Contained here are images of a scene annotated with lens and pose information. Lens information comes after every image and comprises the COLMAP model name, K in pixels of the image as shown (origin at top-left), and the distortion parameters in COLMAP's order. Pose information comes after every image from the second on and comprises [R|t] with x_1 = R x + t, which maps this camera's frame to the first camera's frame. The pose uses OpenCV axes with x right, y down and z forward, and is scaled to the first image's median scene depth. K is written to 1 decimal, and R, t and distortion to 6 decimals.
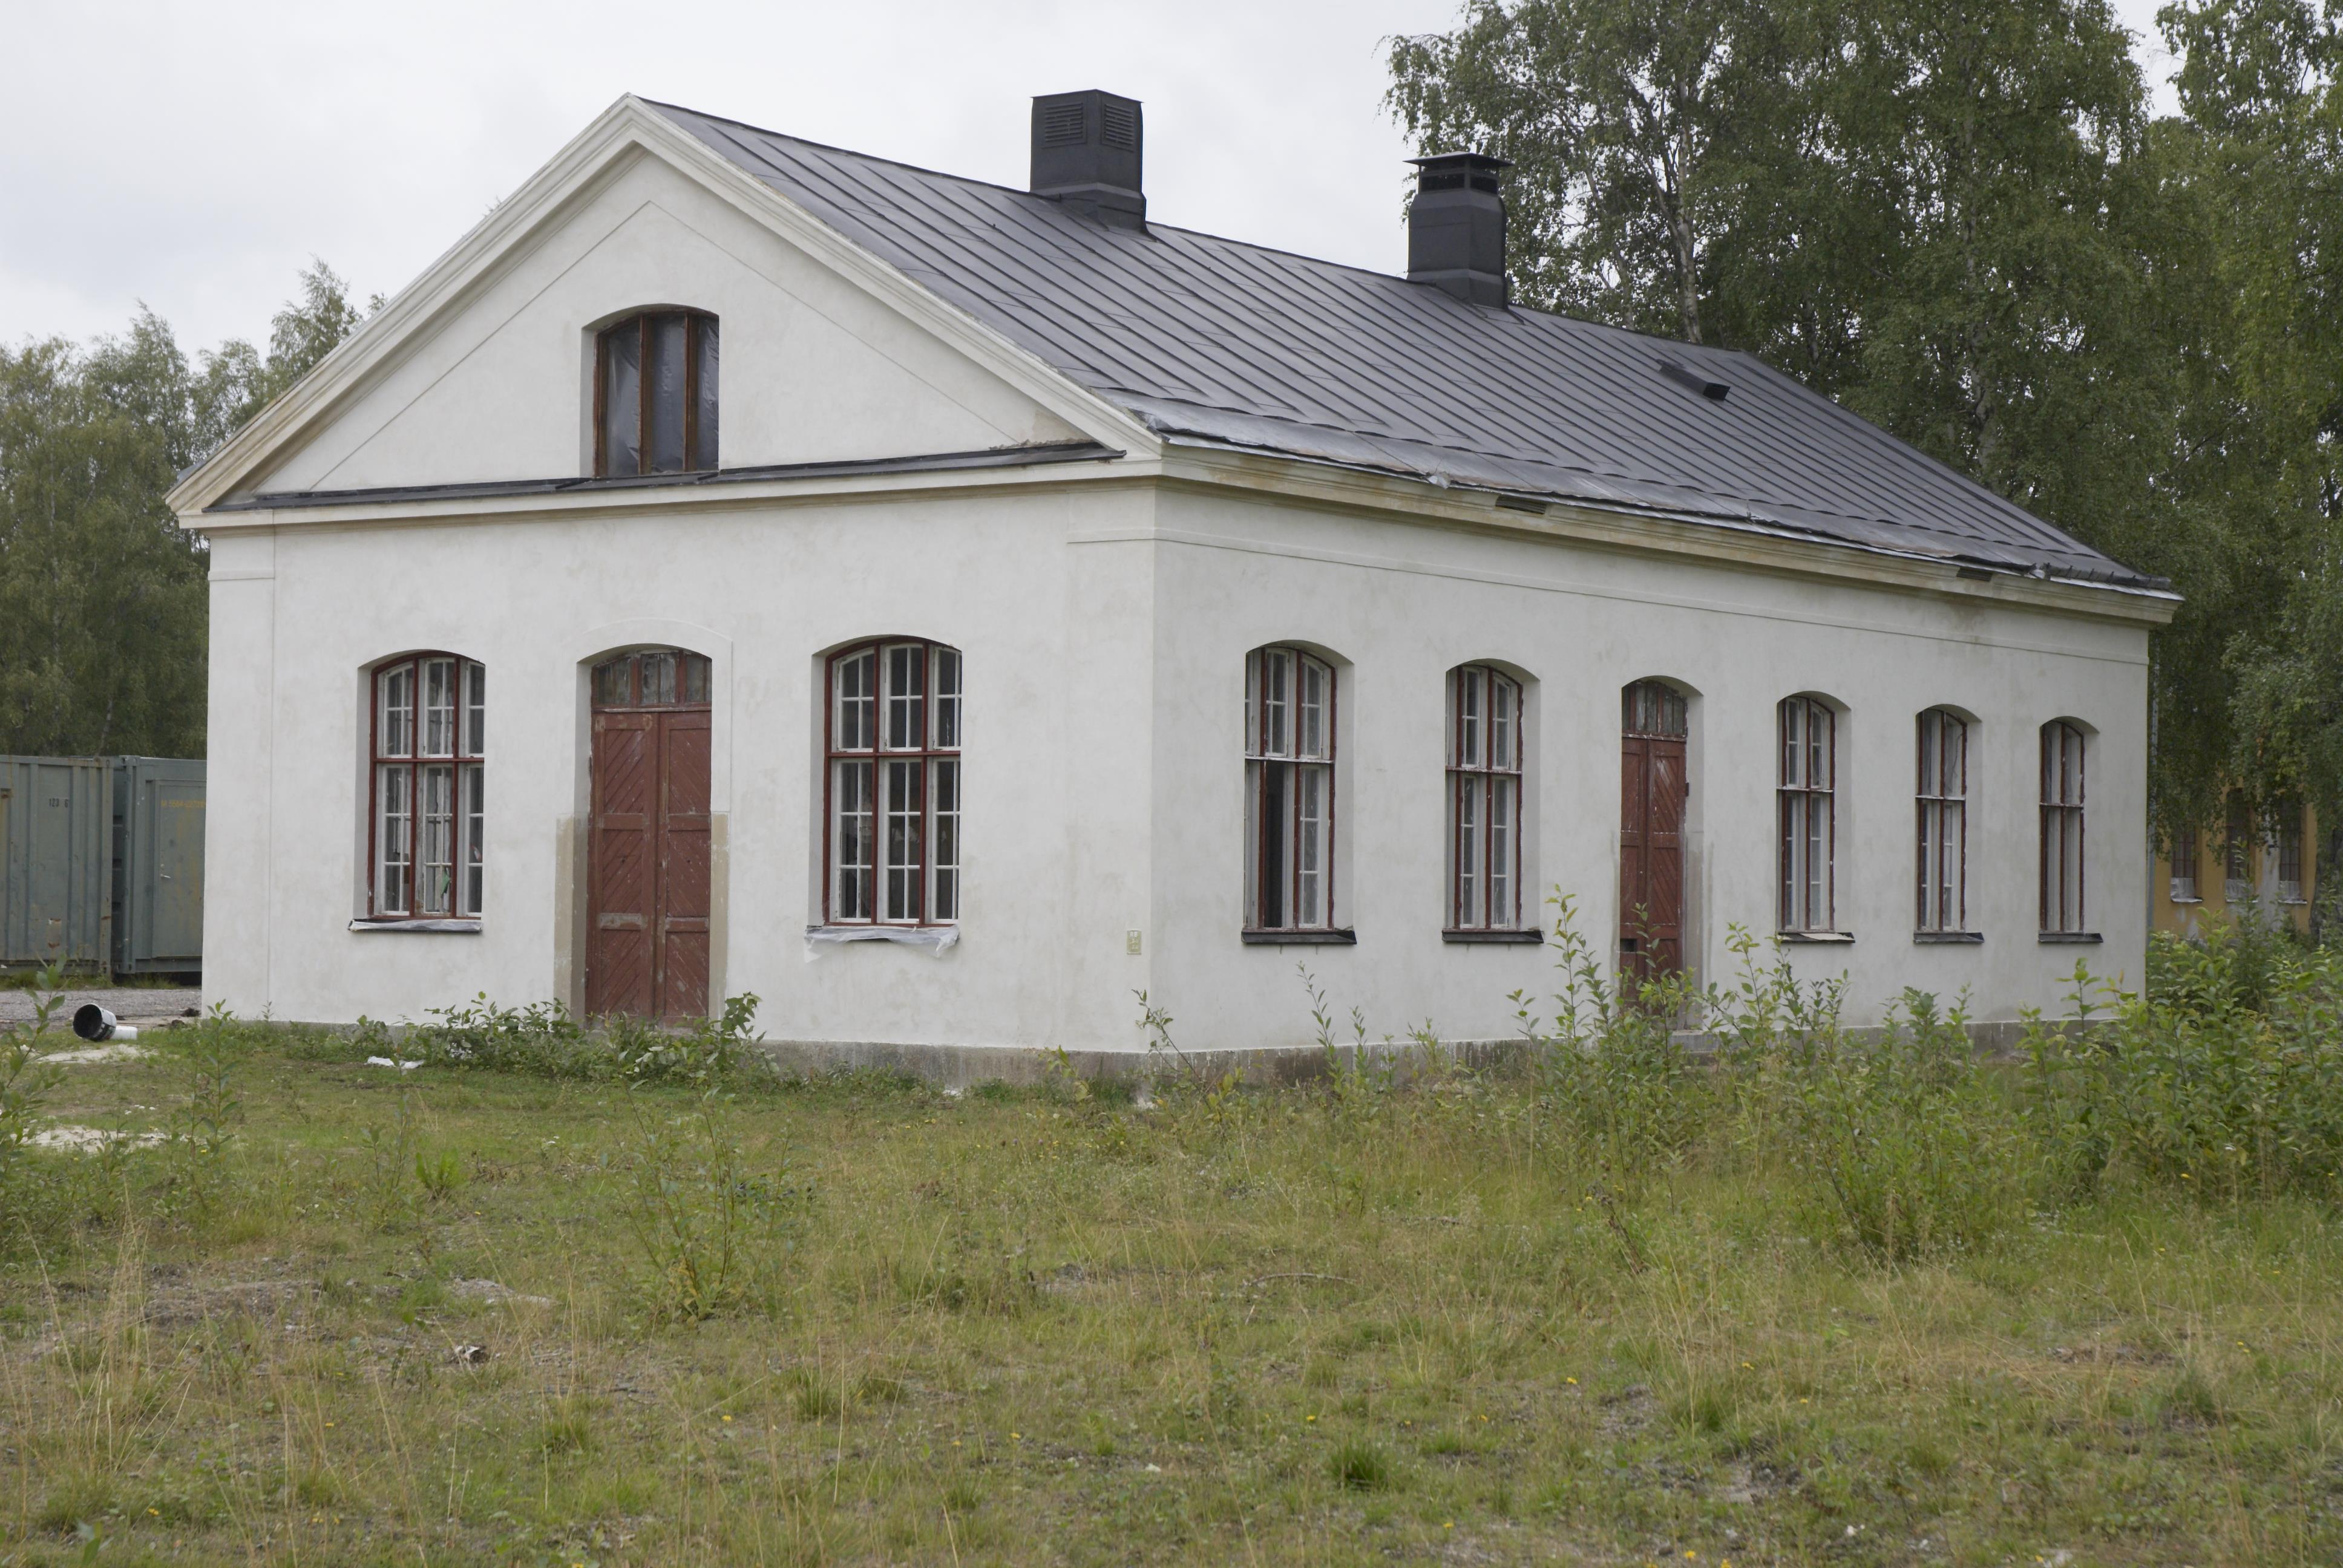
lens RADIAL K [[4686.8, 0, 1174.2], [0, 4686.8, 782.1], [0, 0, 1]] dist [0.248211, 0.000000]
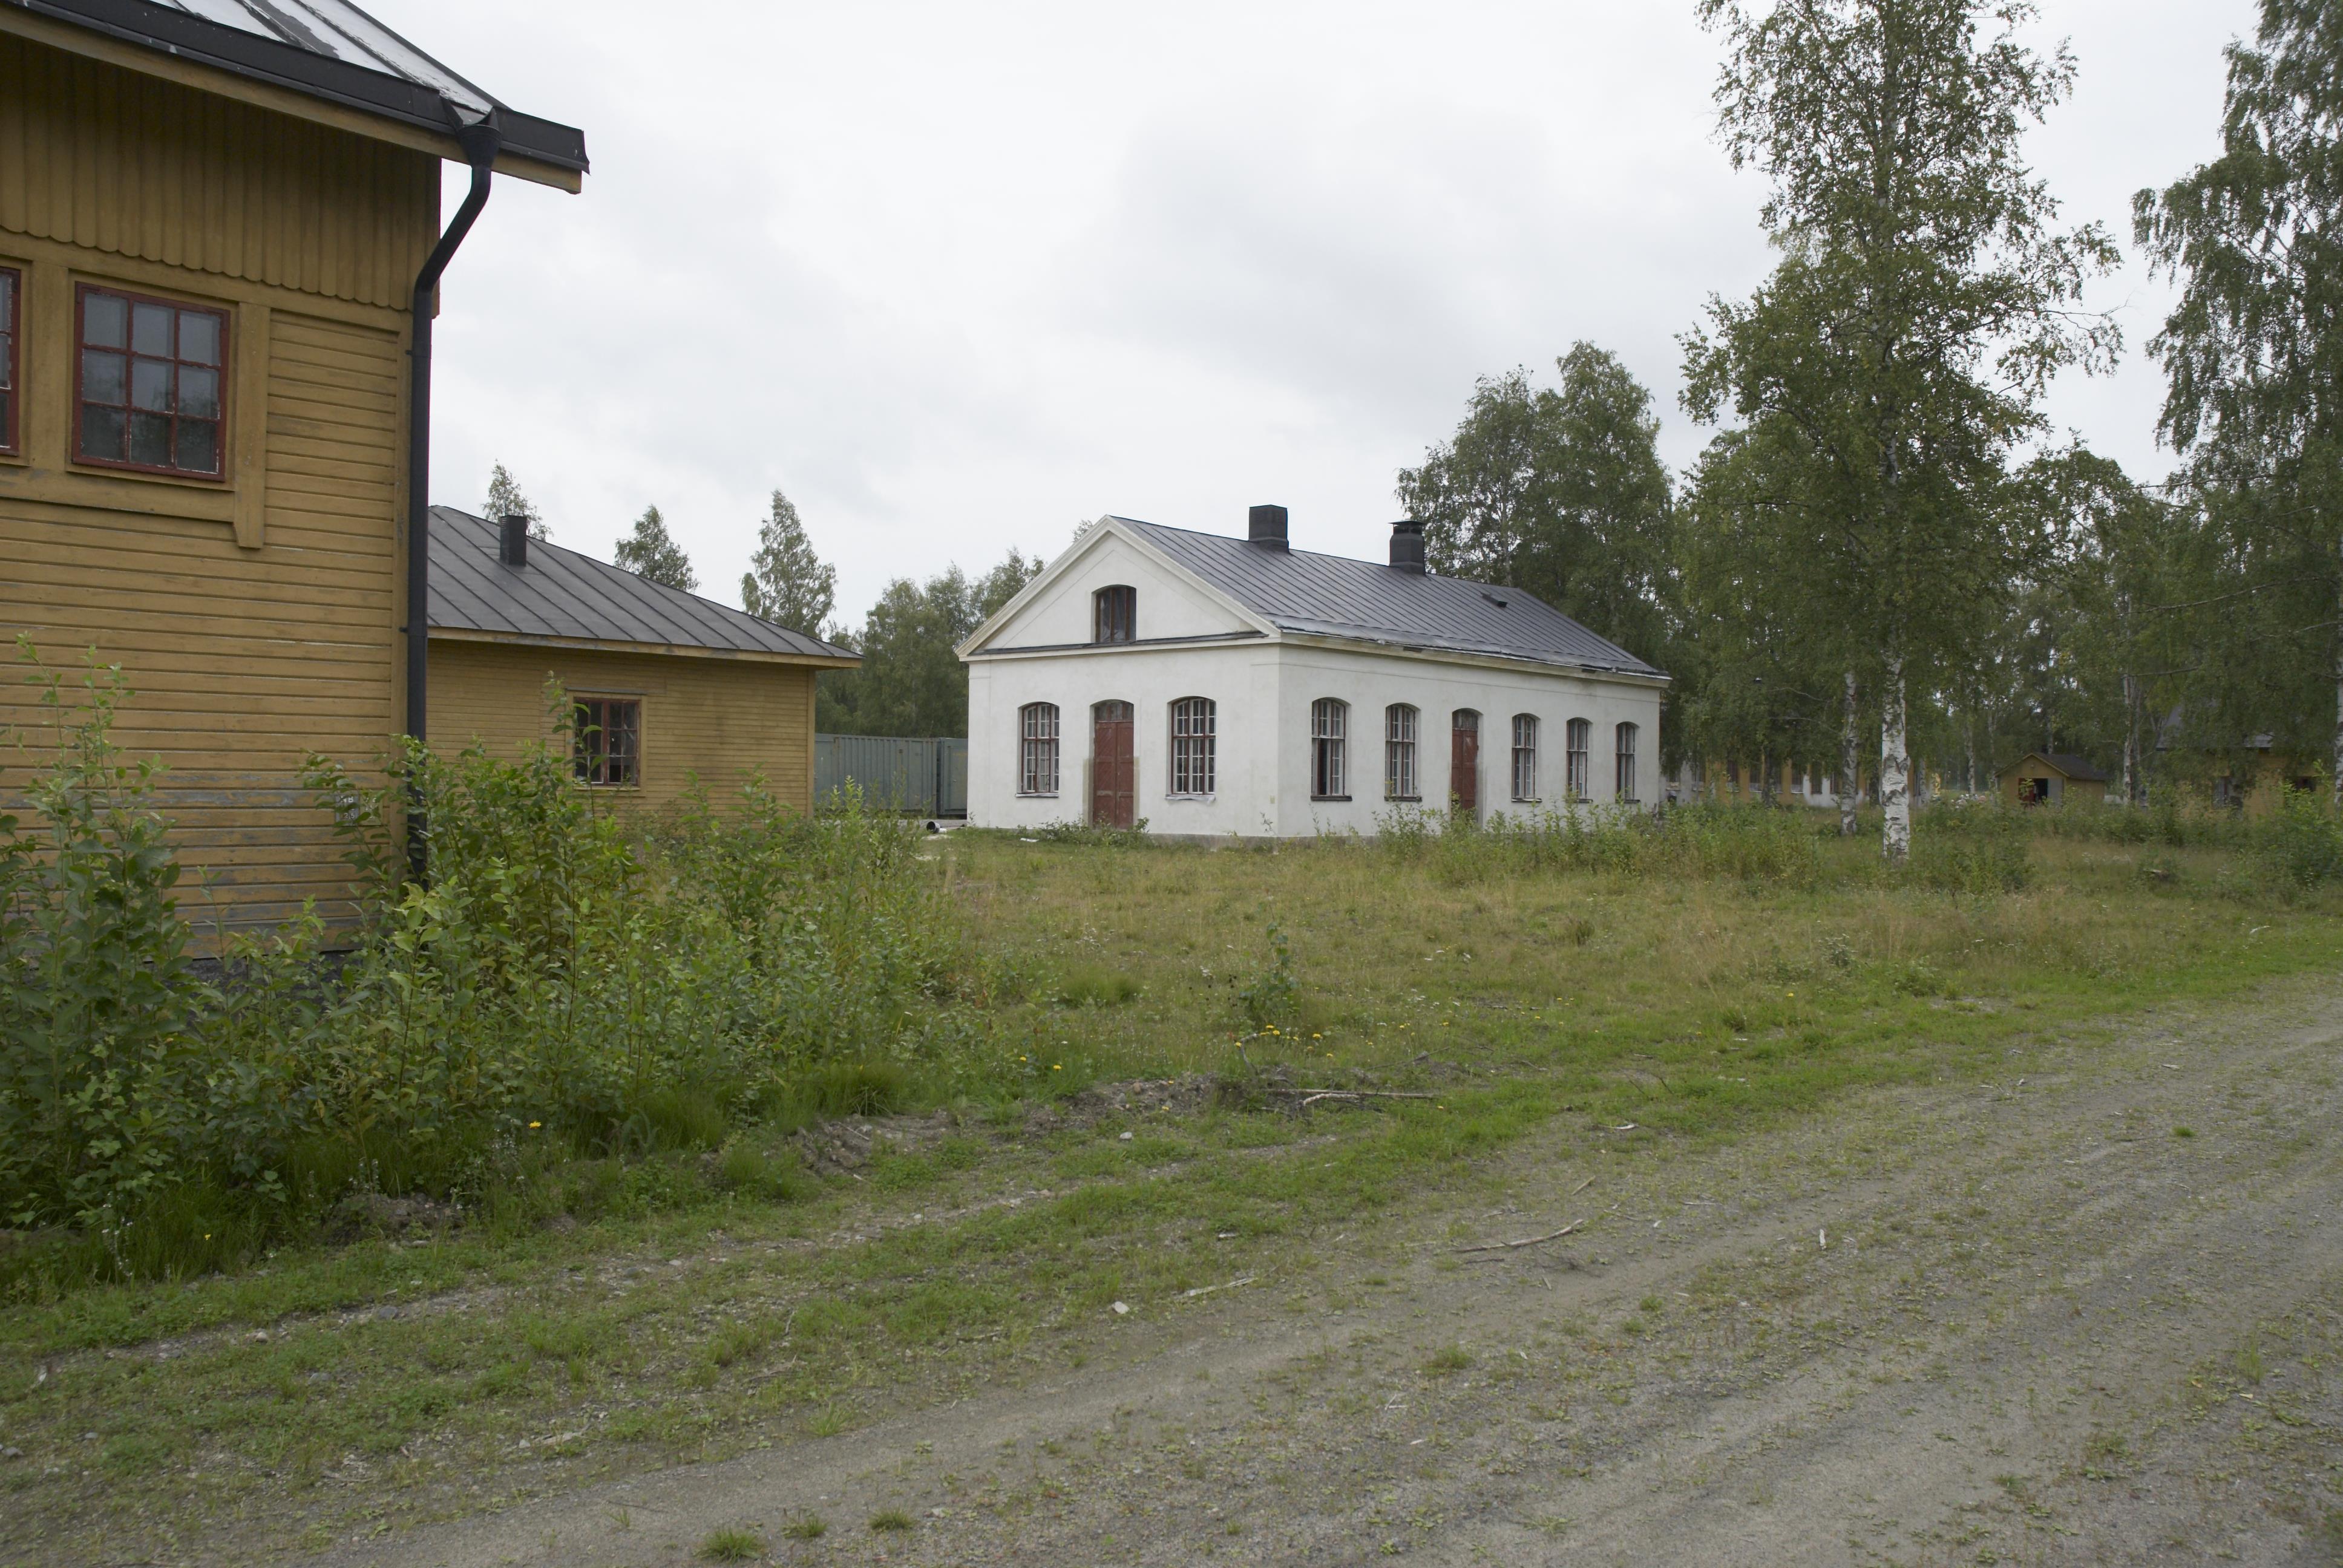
lens RADIAL K [[4686.8, 0, 1172.3], [0, 4686.8, 782.5], [0, 0, 1]] dist [0.248211, 0.000000]
pose [[0.987594, -0.000745, -0.157029, 0.383886], [0.001785, 0.999977, 0.006482, 0.003784], [0.157021, -0.006682, 0.987573, -1.885770]]
